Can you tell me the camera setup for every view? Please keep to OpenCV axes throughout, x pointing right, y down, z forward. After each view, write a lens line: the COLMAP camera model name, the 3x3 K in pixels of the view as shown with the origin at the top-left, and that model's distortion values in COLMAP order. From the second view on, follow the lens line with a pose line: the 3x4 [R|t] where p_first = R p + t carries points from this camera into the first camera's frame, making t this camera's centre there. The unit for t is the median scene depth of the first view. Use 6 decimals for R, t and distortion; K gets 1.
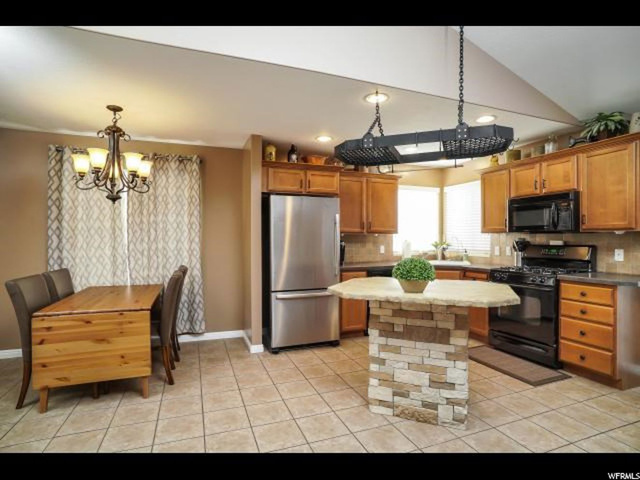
lens RADIAL K [[330.4, 0, 318.1], [0, 330.4, 241.0], [0, 0, 1]] dist [-0.075552, 0.040520]
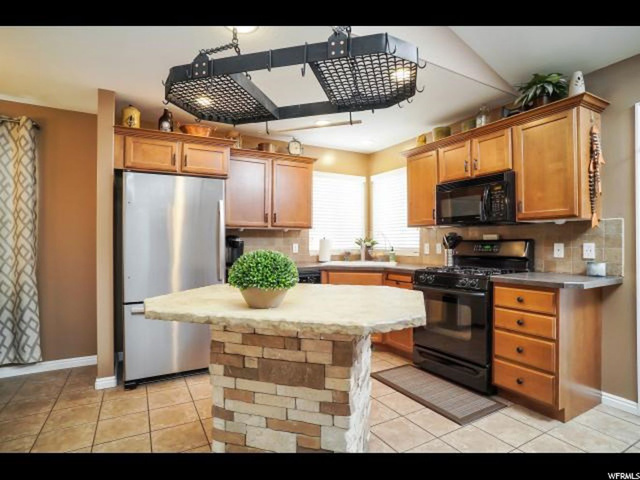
lens RADIAL K [[335.4, 0, 317.1], [0, 335.4, 240.9], [0, 0, 1]] dist [-0.075300, 0.041687]
pose [[0.990240, -0.000549, 0.139373, 0.193593], [0.002191, 0.999930, -0.011631, 0.025704], [-0.139357, 0.011822, 0.990172, 0.235249]]
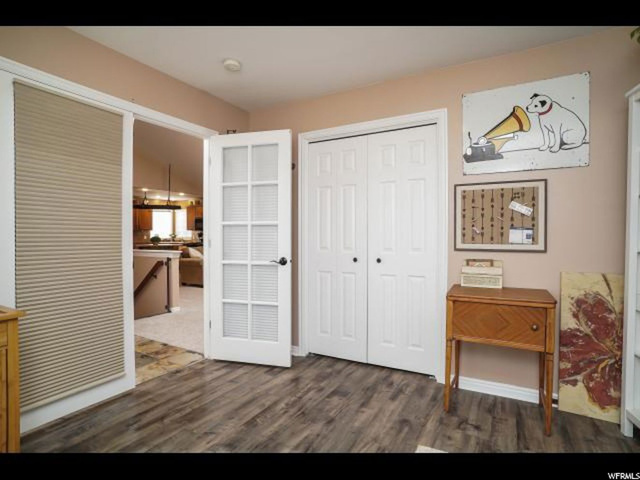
lens RADIAL K [[335.4, 0, 317.1], [0, 335.4, 240.9], [0, 0, 1]] dist [-0.075300, 0.041687]
pose [[0.774670, -0.004626, 0.632349, -0.468728], [0.000080, 0.999974, 0.007218, 0.051479], [-0.632366, -0.005541, 0.774650, -2.177276]]
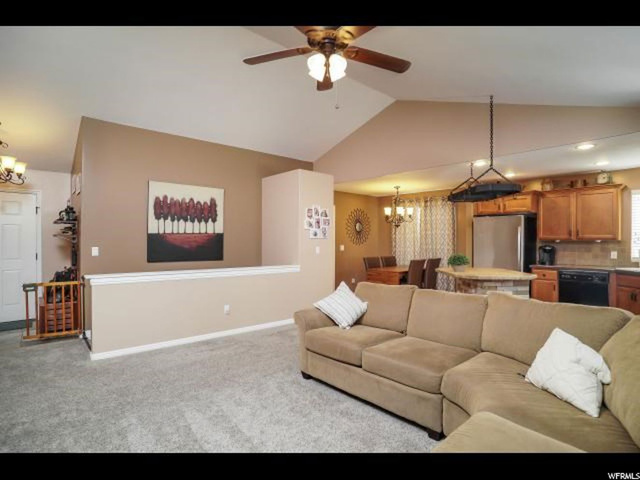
lens RADIAL K [[335.4, 0, 317.1], [0, 335.4, 240.9], [0, 0, 1]] dist [-0.075300, 0.041687]
pose [[0.336396, 0.001124, -0.941720, 1.246818], [-0.010174, 0.999945, -0.002441, -0.009248], [0.941666, 0.010402, 0.336389, -0.336219]]
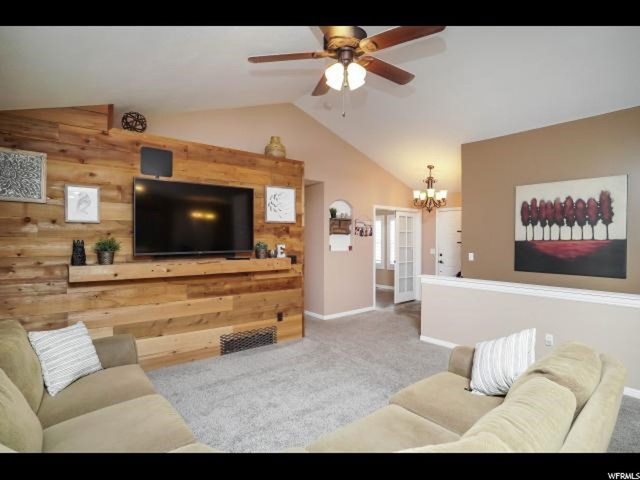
lens RADIAL K [[335.4, 0, 317.1], [0, 335.4, 240.9], [0, 0, 1]] dist [-0.075300, 0.041687]
pose [[-0.948298, 0.002289, -0.317374, 0.863723], [-0.002097, 0.999907, 0.013478, -0.055975], [0.317376, 0.013447, -0.948205, 0.533540]]
